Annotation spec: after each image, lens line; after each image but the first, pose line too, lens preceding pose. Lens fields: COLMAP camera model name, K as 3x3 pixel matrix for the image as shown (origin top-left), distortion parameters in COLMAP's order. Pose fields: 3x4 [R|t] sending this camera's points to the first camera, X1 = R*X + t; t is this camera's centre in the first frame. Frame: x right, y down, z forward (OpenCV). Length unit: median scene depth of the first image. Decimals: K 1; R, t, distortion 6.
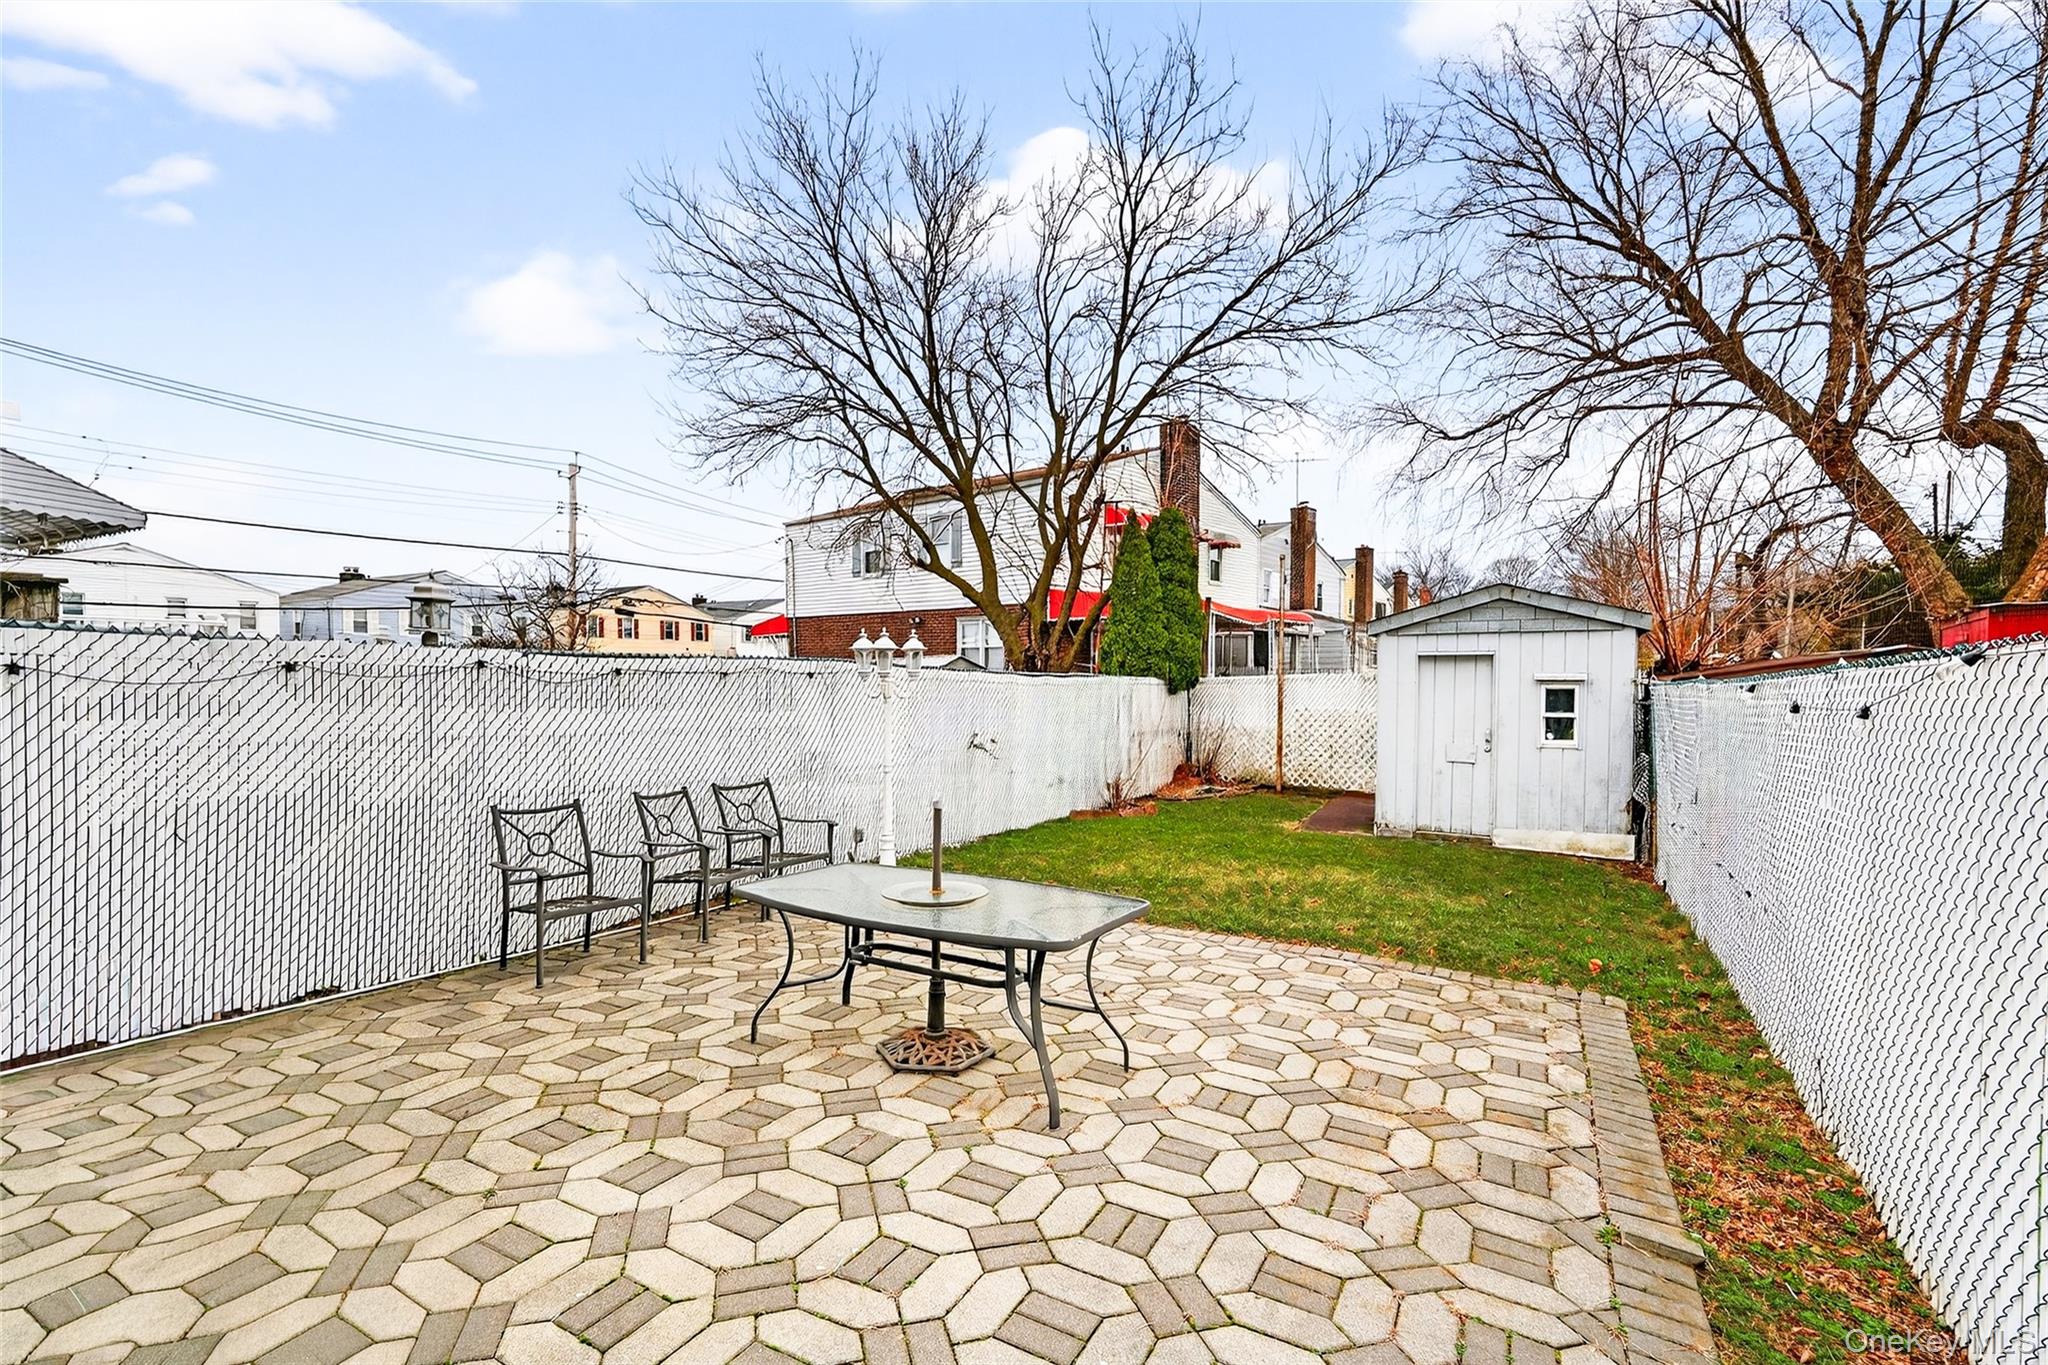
lens RADIAL K [[919.0, 0, 1020.6], [0, 919.0, 708.7], [0, 0, 1]] dist [-0.002156, -0.000150]
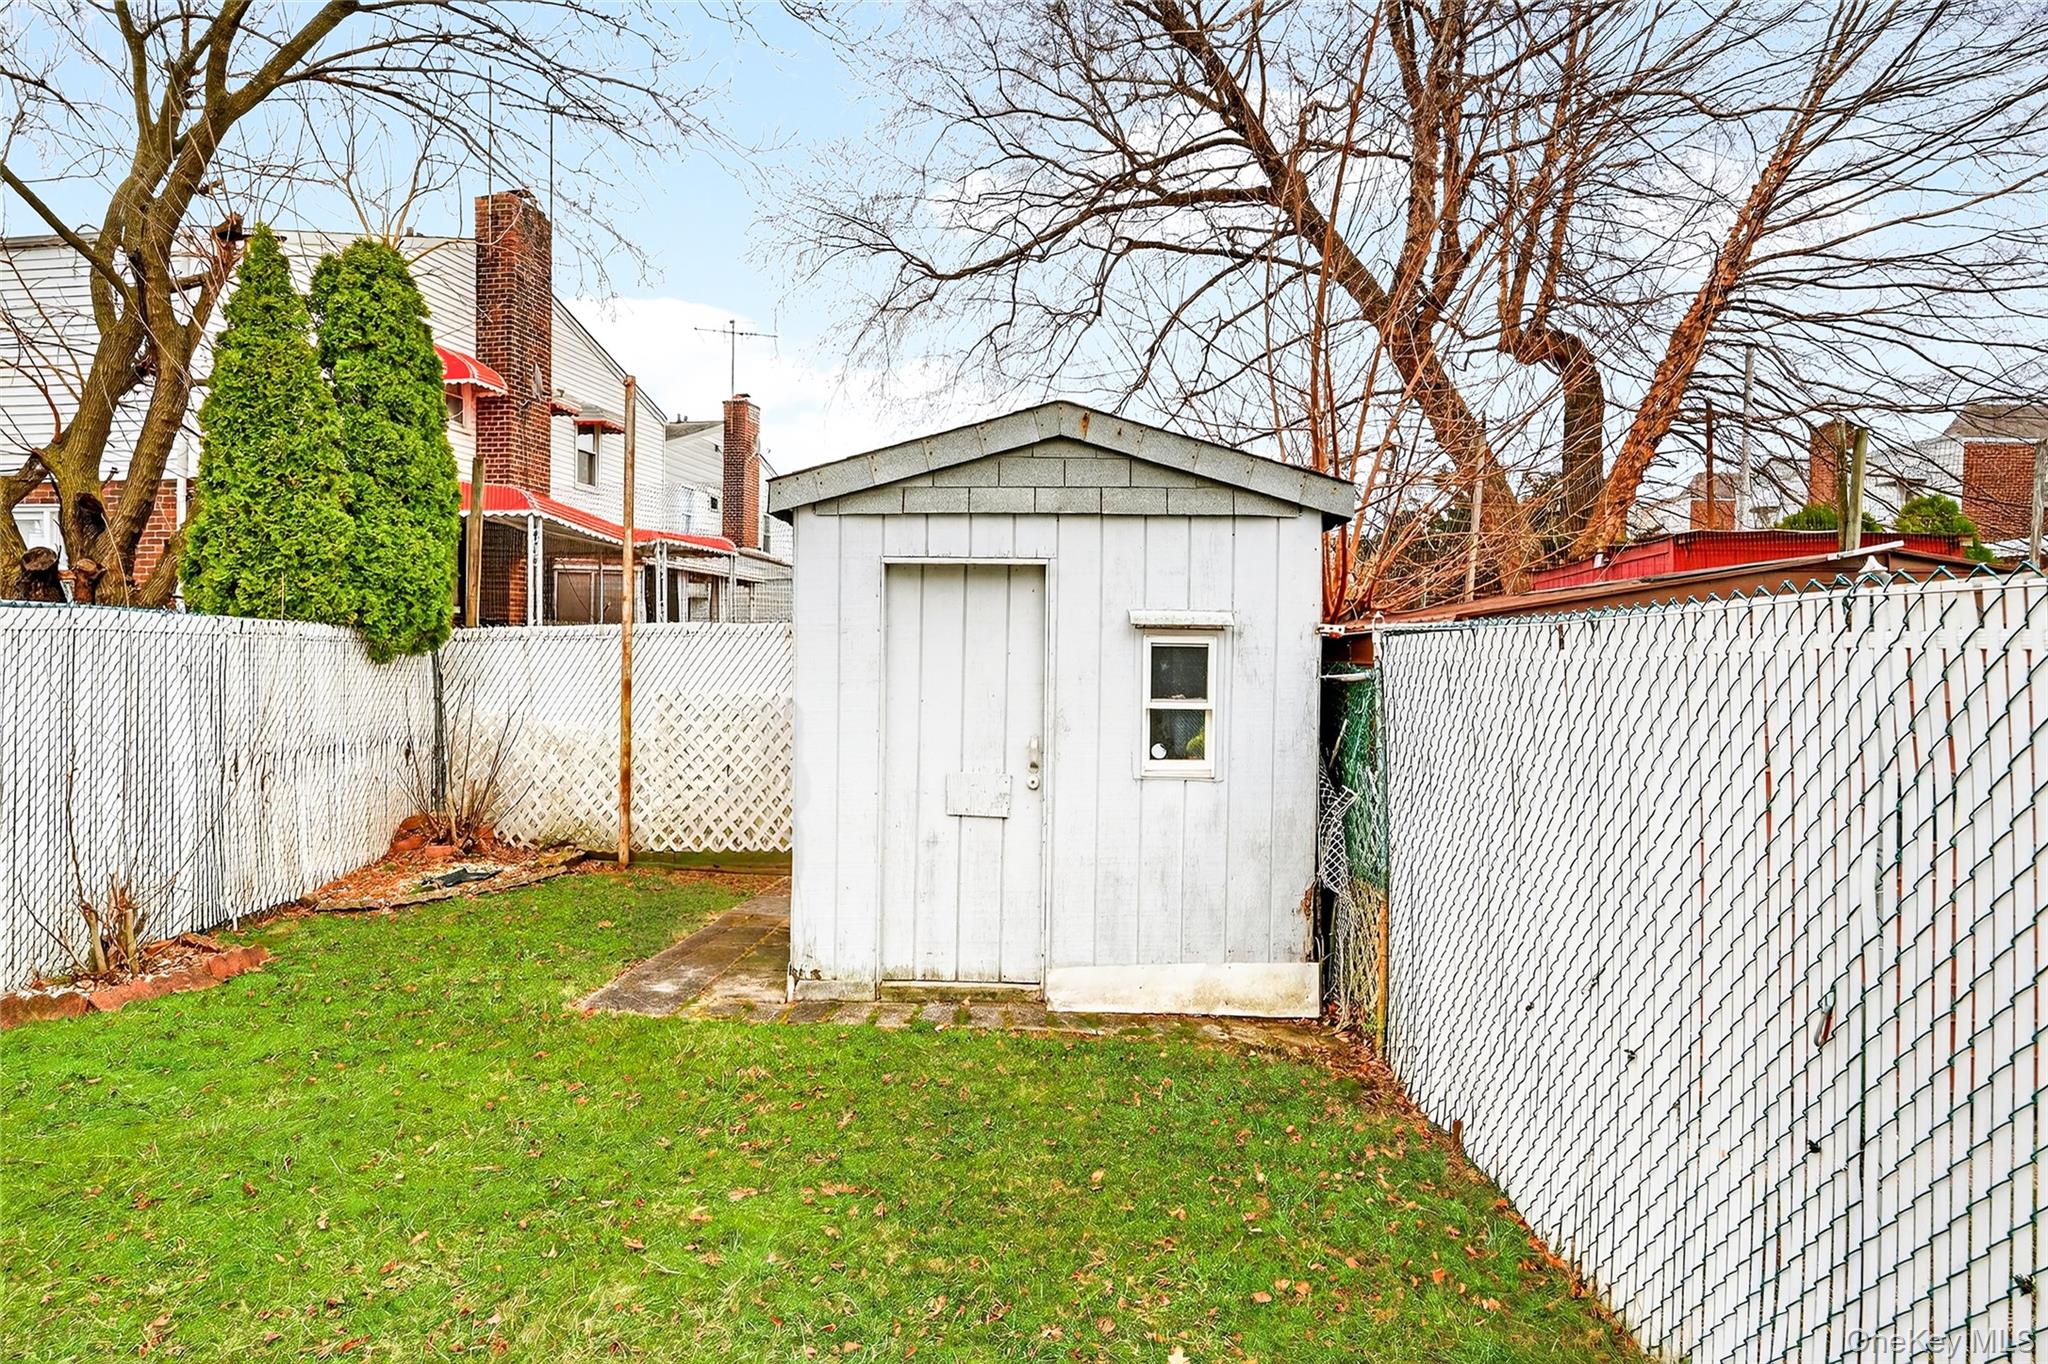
lens RADIAL K [[919.0, 0, 1021.1], [0, 919.0, 685.3], [0, 0, 1]] dist [-0.002156, -0.000150]
pose [[0.859203, -0.001691, 0.511633, 0.217230], [0.005972, 0.999960, -0.006724, 0.000152], [-0.511601, 0.008833, 0.859178, 0.486178]]
